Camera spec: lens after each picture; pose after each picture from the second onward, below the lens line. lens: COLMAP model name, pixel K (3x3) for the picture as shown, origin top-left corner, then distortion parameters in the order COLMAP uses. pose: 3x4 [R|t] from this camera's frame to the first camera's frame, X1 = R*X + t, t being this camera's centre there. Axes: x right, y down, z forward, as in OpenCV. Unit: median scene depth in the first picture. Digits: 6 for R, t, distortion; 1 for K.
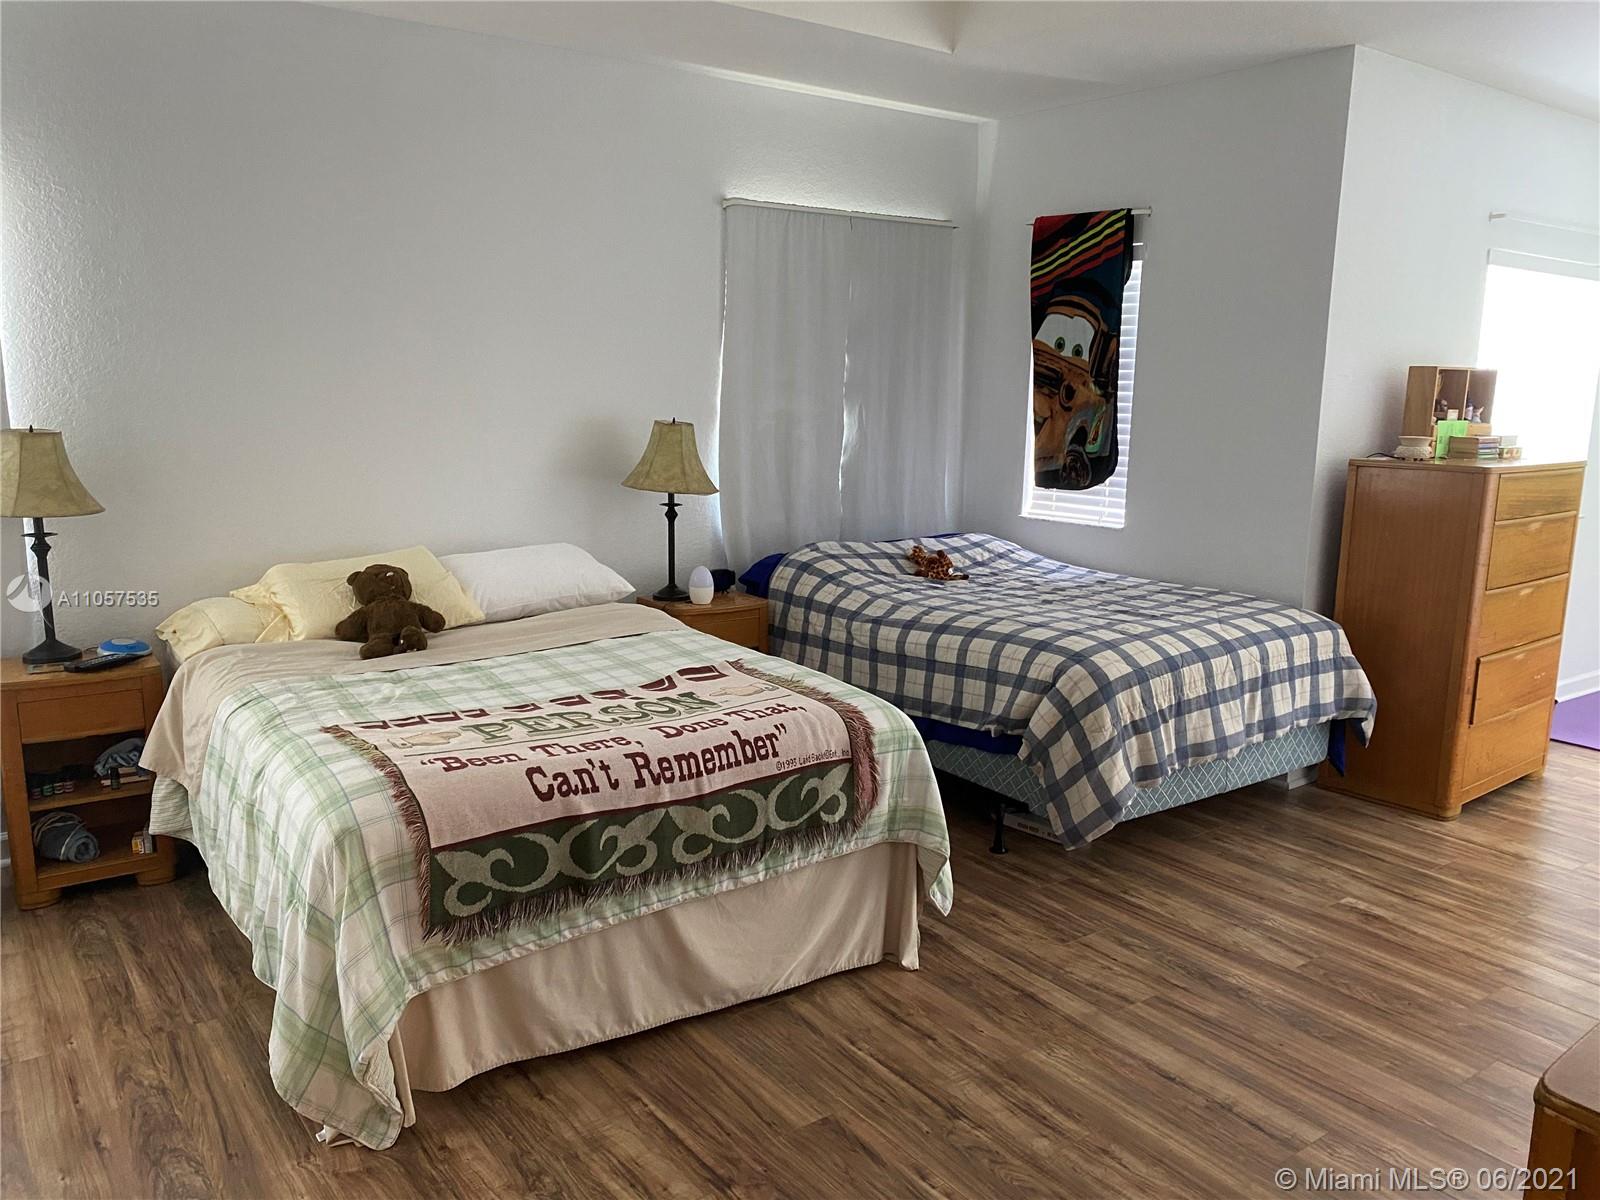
lens RADIAL K [[1239.1, 0, 800.0], [0, 1239.1, 600.0], [0, 0, 1]] dist [0.095887, -0.133417]
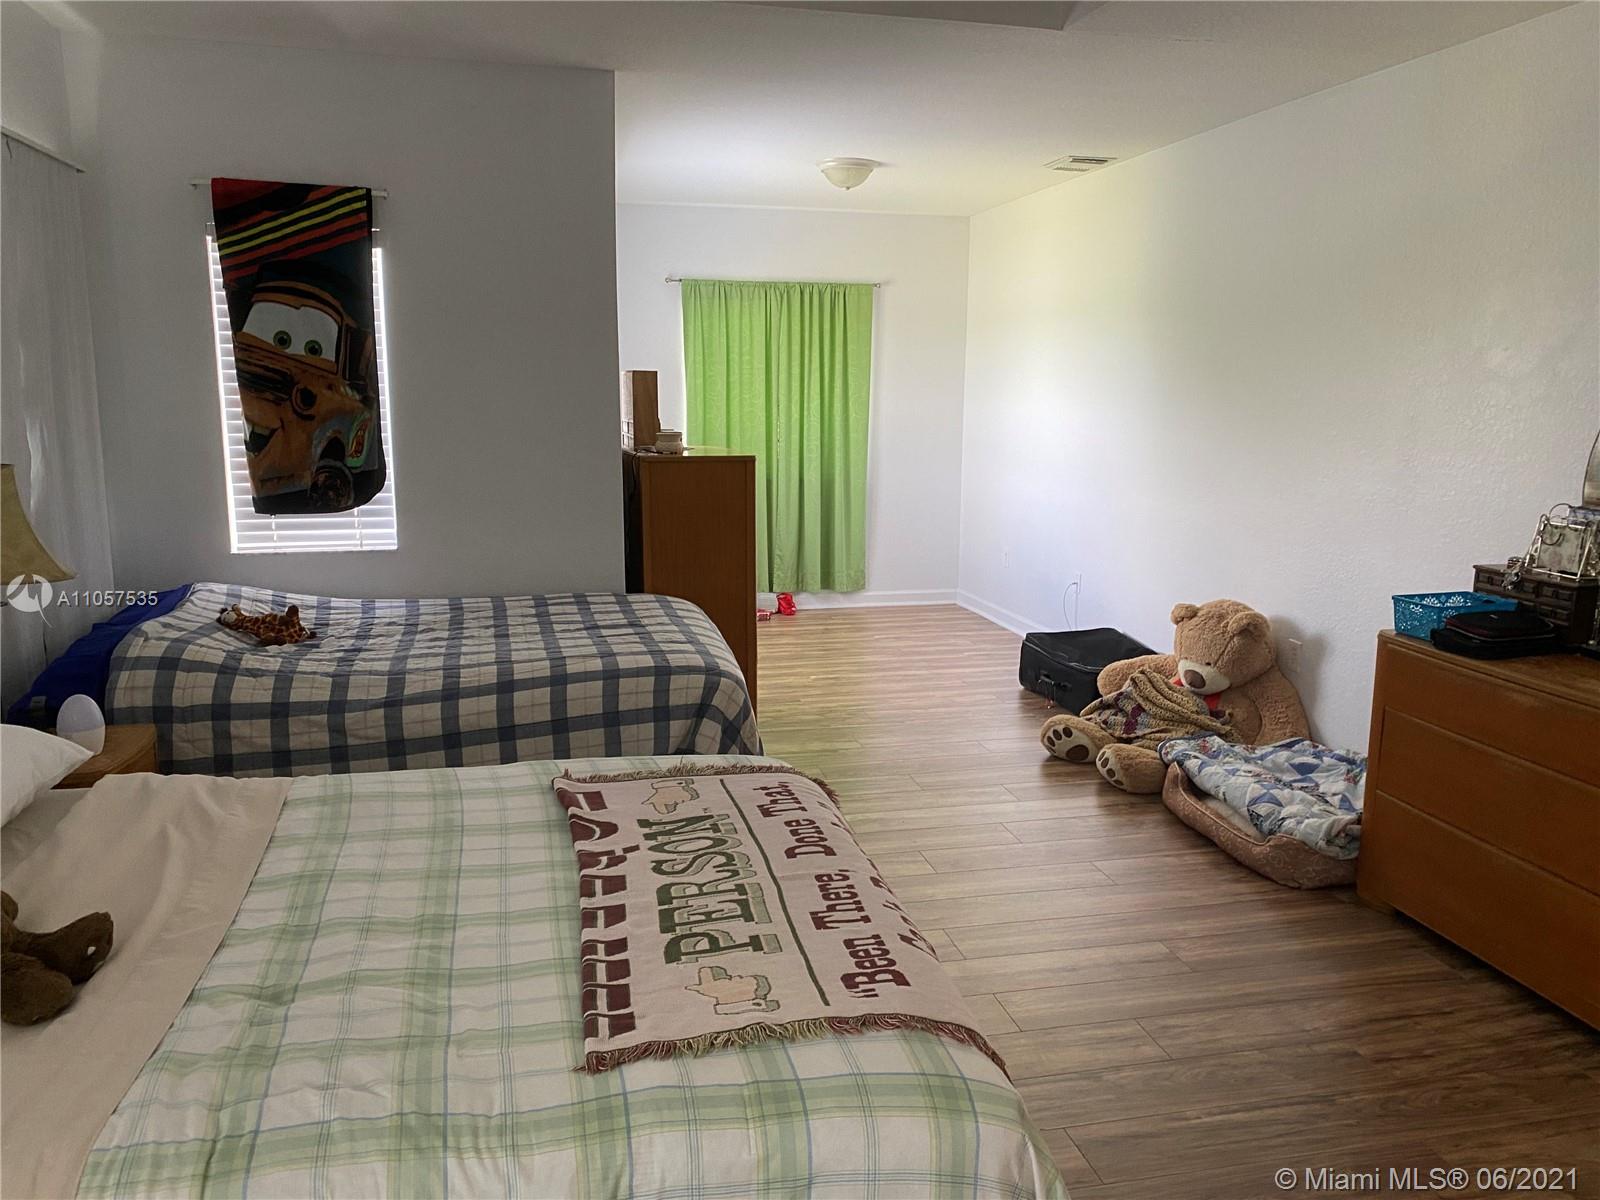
lens RADIAL K [[1239.1, 0, 800.0], [0, 1239.1, 600.0], [0, 0, 1]] dist [0.095887, -0.133417]
pose [[0.384851, -0.174129, 0.906405, -0.709476], [0.162642, 0.979470, 0.119109, -0.128848], [-0.908536, 0.101580, 0.405270, 0.599961]]
